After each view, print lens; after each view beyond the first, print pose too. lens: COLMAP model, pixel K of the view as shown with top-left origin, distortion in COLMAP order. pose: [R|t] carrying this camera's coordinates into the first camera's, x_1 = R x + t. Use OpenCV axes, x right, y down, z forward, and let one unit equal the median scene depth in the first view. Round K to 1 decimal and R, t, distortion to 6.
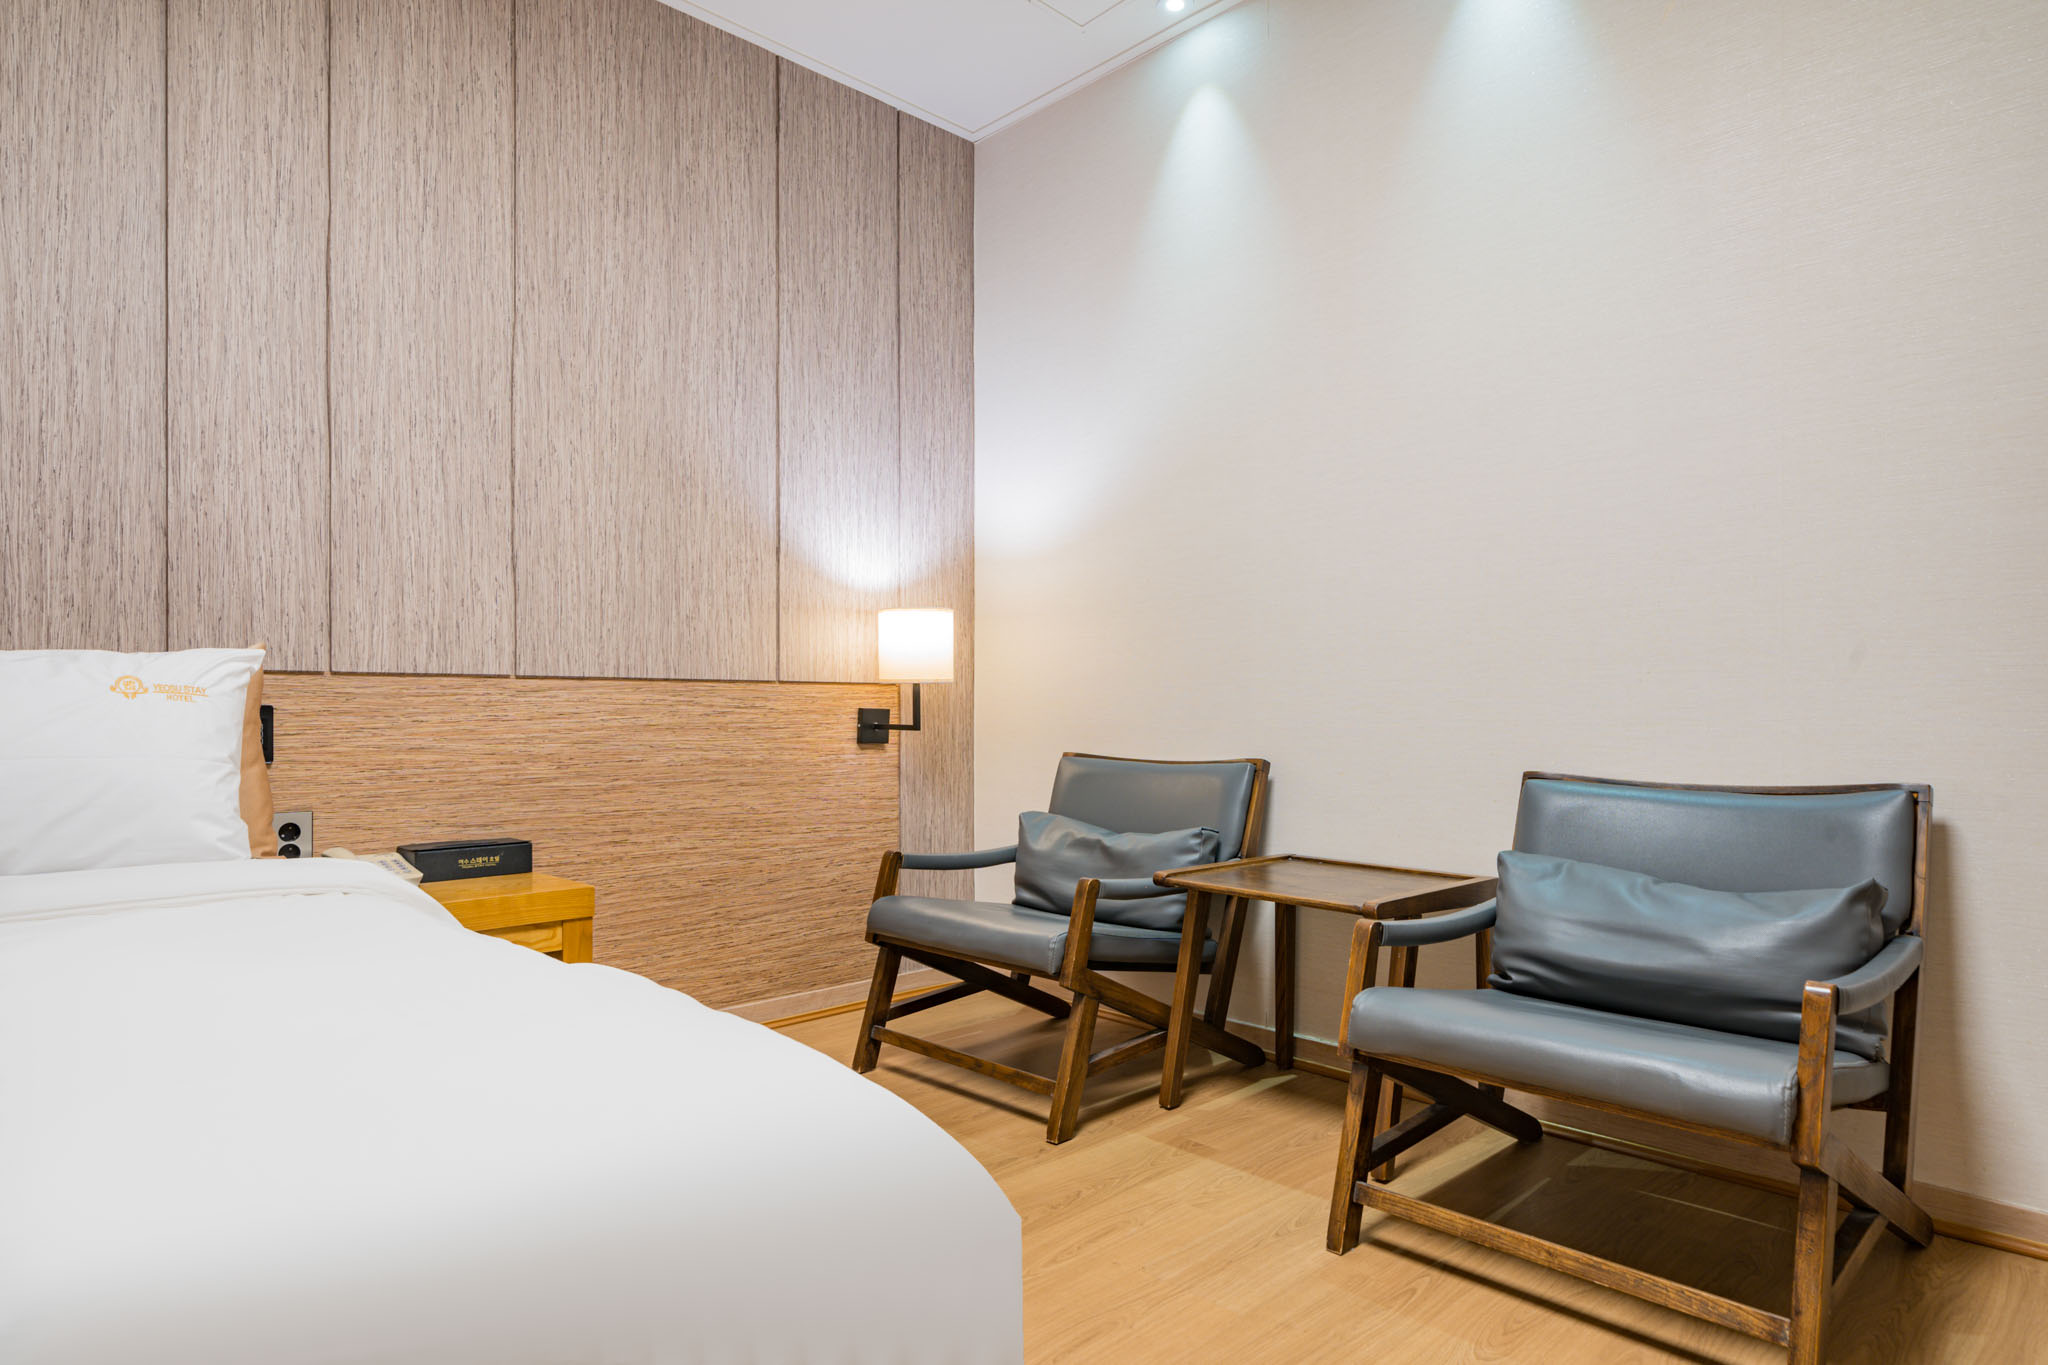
lens RADIAL K [[1224.0, 0, 976.8], [0, 1224.0, 693.7], [0, 0, 1]] dist [0.001715, 0.001060]
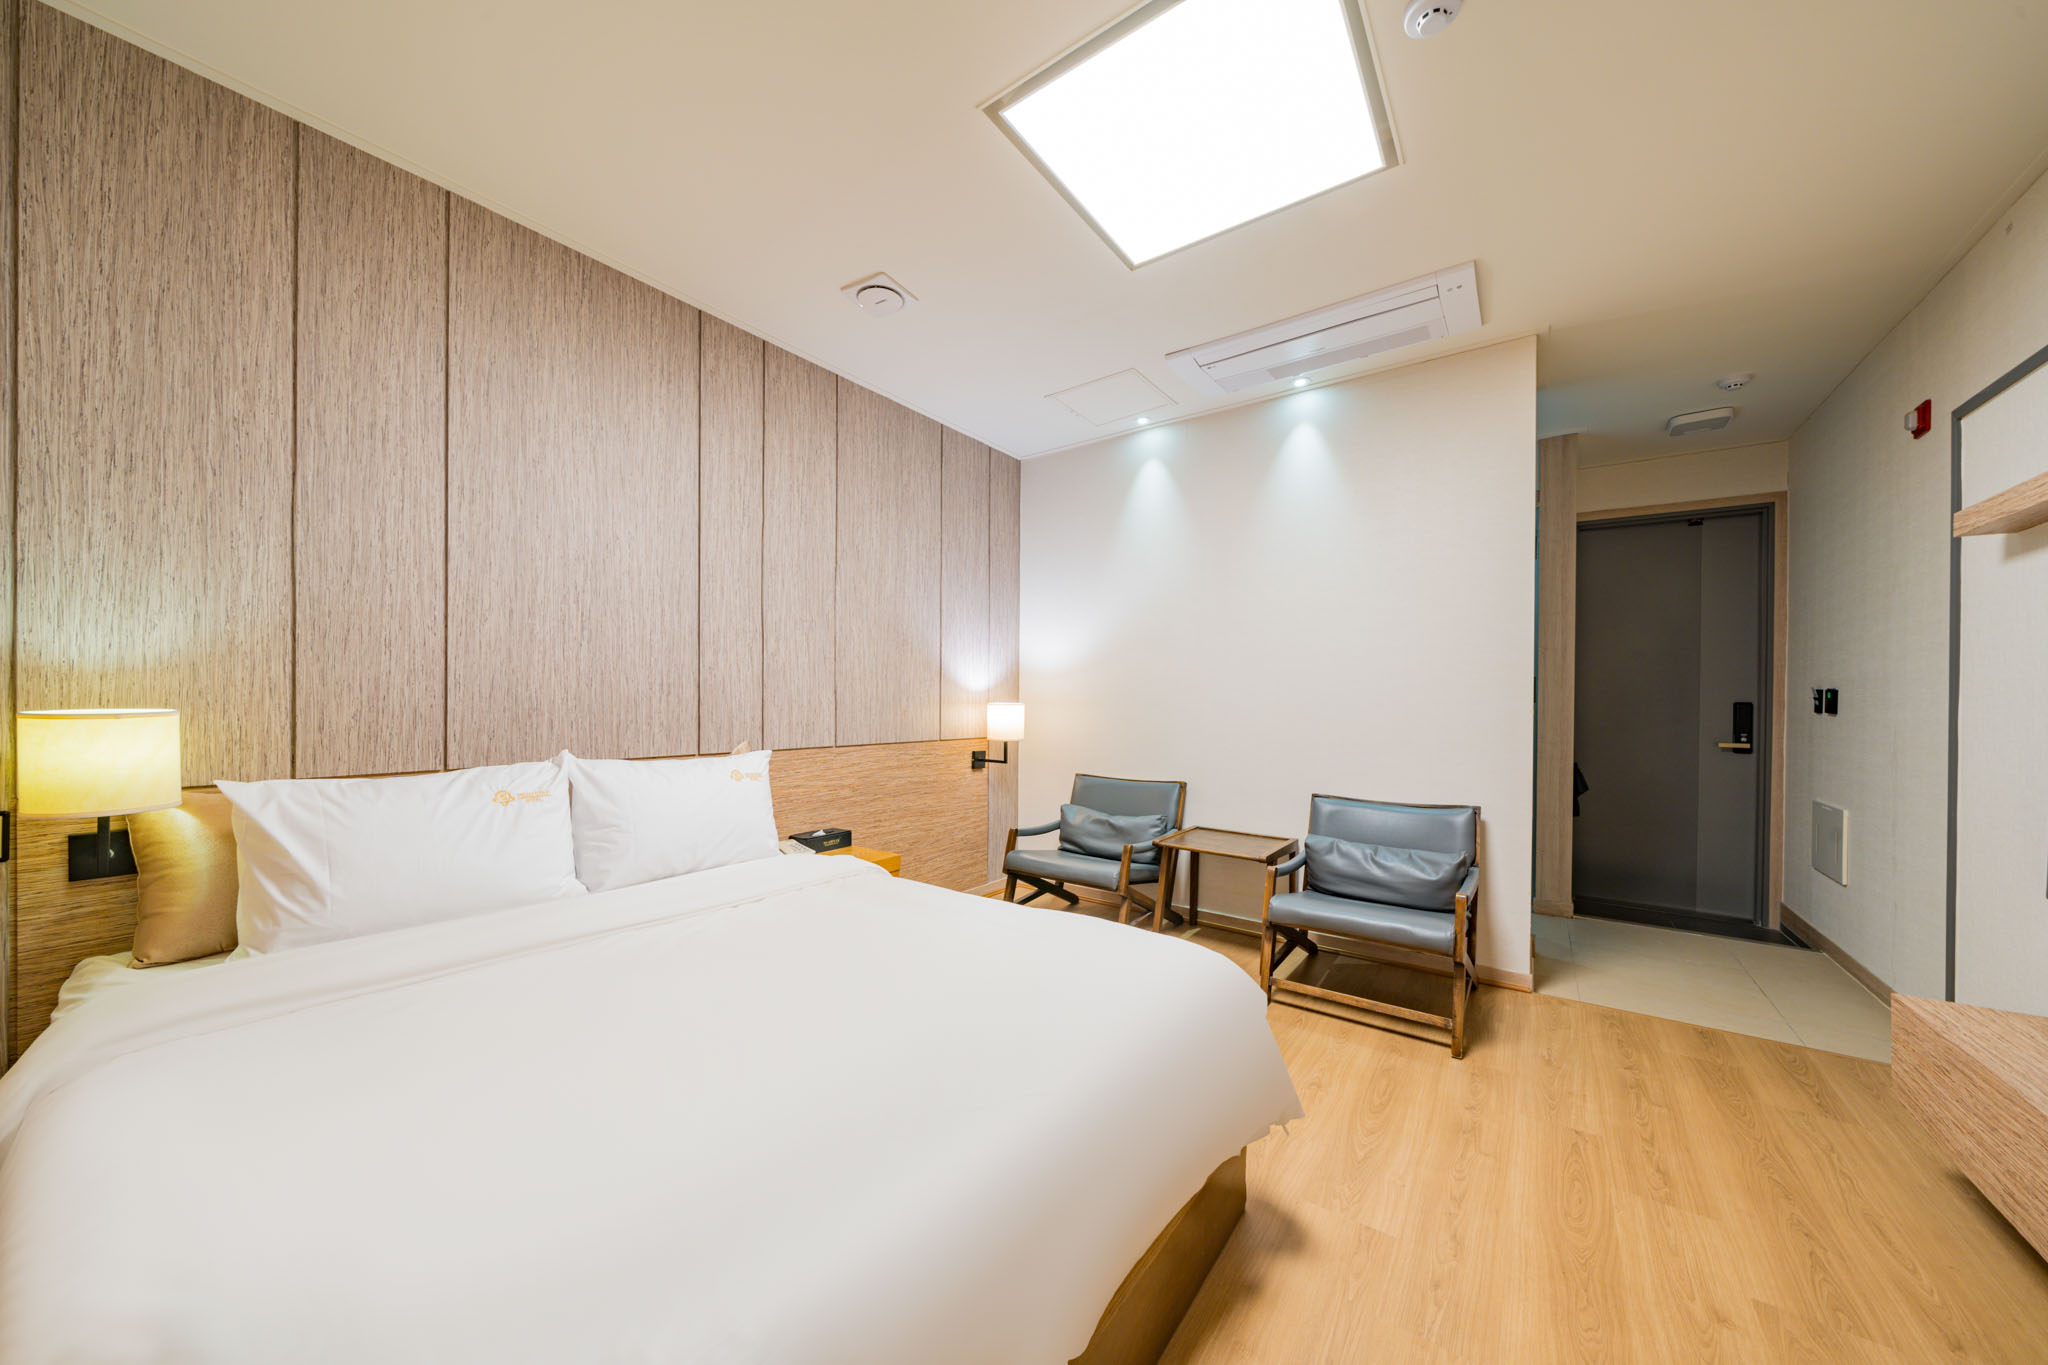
lens RADIAL K [[714.8, 0, 1018.7], [0, 714.8, 702.1], [0, 0, 1]] dist [0.000069, -0.000060]
pose [[0.985542, 0.008353, 0.169224, -0.267947], [-0.009534, 0.999936, 0.006169, -0.092106], [-0.169162, -0.007694, 0.985558, -0.188069]]
